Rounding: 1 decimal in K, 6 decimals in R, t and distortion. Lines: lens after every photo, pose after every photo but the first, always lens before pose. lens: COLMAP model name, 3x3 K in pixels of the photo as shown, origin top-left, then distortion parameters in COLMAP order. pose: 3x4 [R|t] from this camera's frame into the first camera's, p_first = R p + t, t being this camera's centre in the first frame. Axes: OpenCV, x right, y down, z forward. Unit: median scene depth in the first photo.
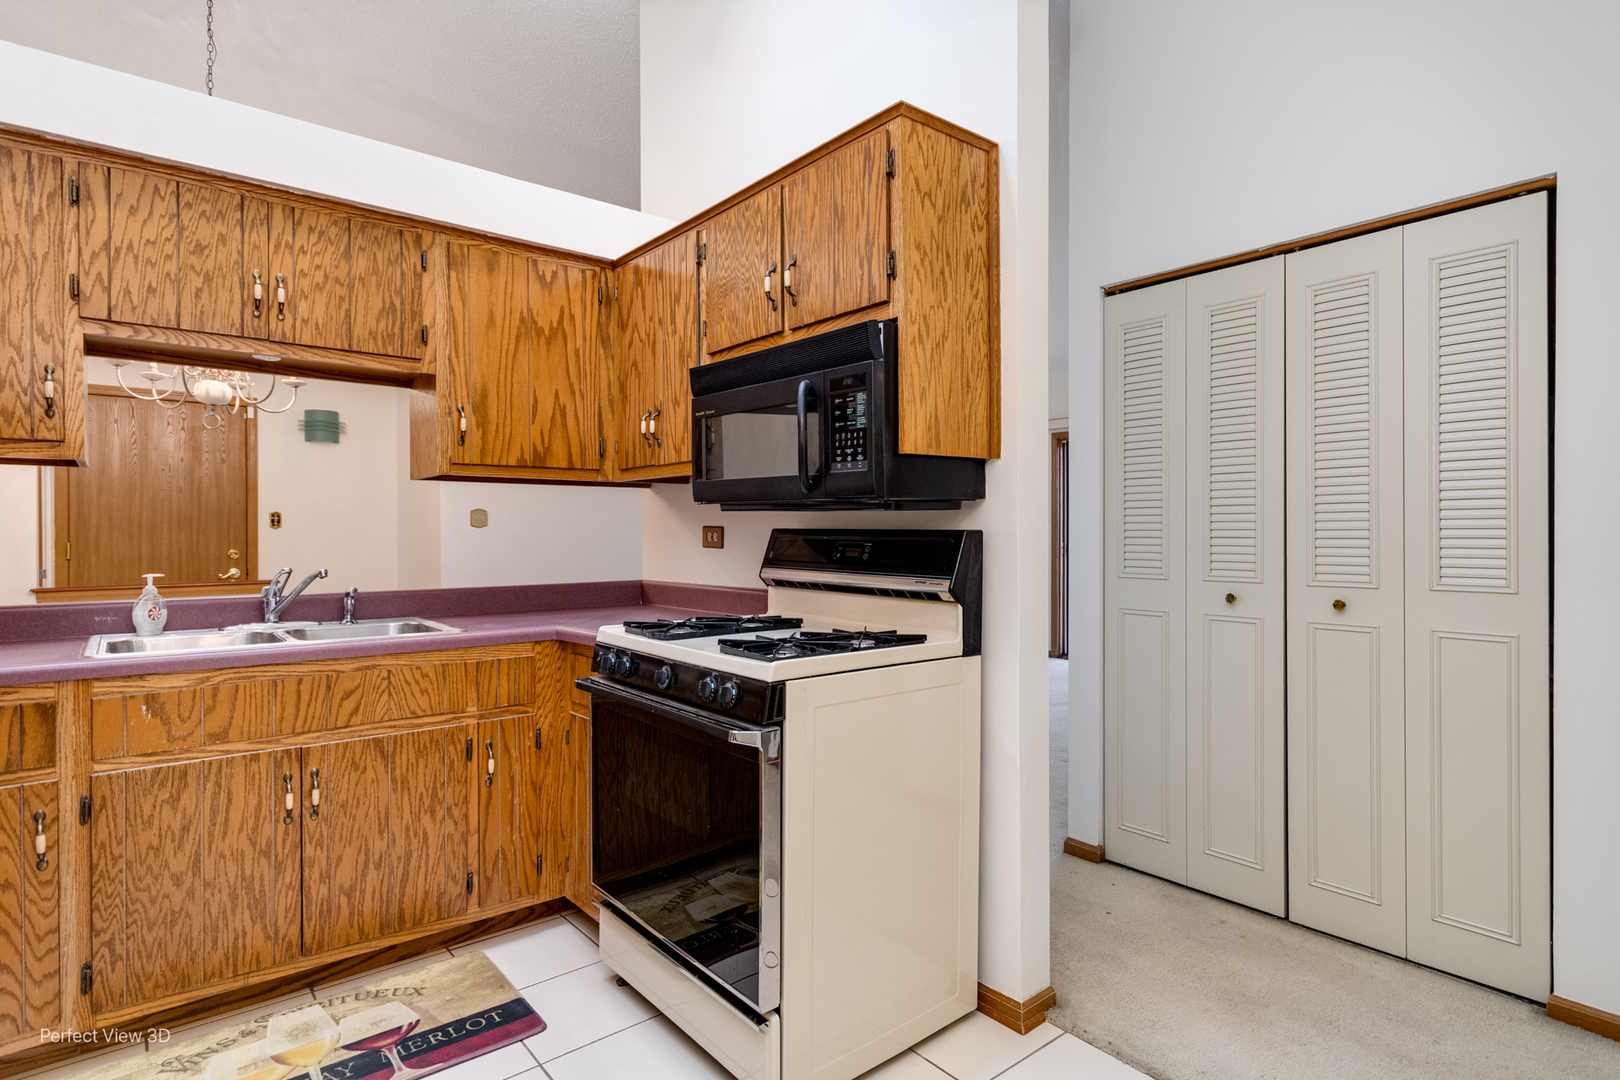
lens RADIAL K [[837.9, 0, 815.5], [0, 837.9, 537.4], [0, 0, 1]] dist [0.000598, -0.001291]
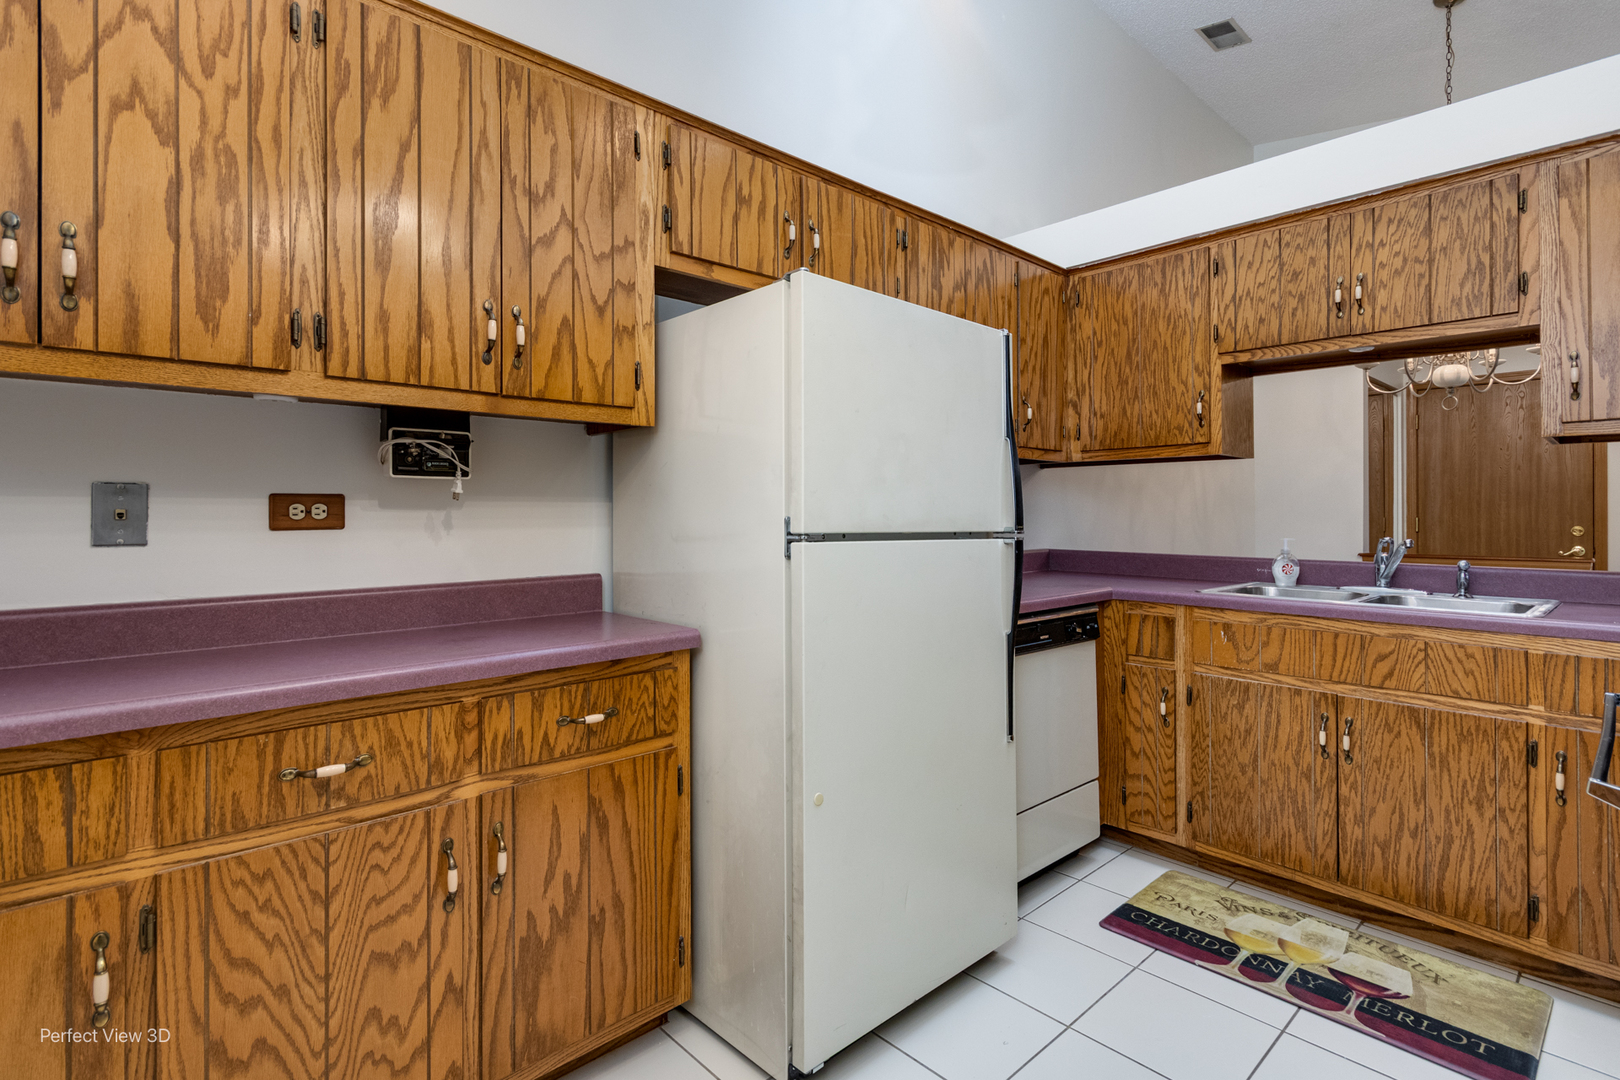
lens RADIAL K [[778.4, 0, 816.5], [0, 778.4, 510.3], [0, 0, 1]] dist [-0.002268, -0.000955]
pose [[0.055141, -0.002720, -0.998475, 0.378166], [-0.005290, 0.999981, -0.003016, 0.009217], [0.998465, 0.005448, 0.055126, 0.235157]]
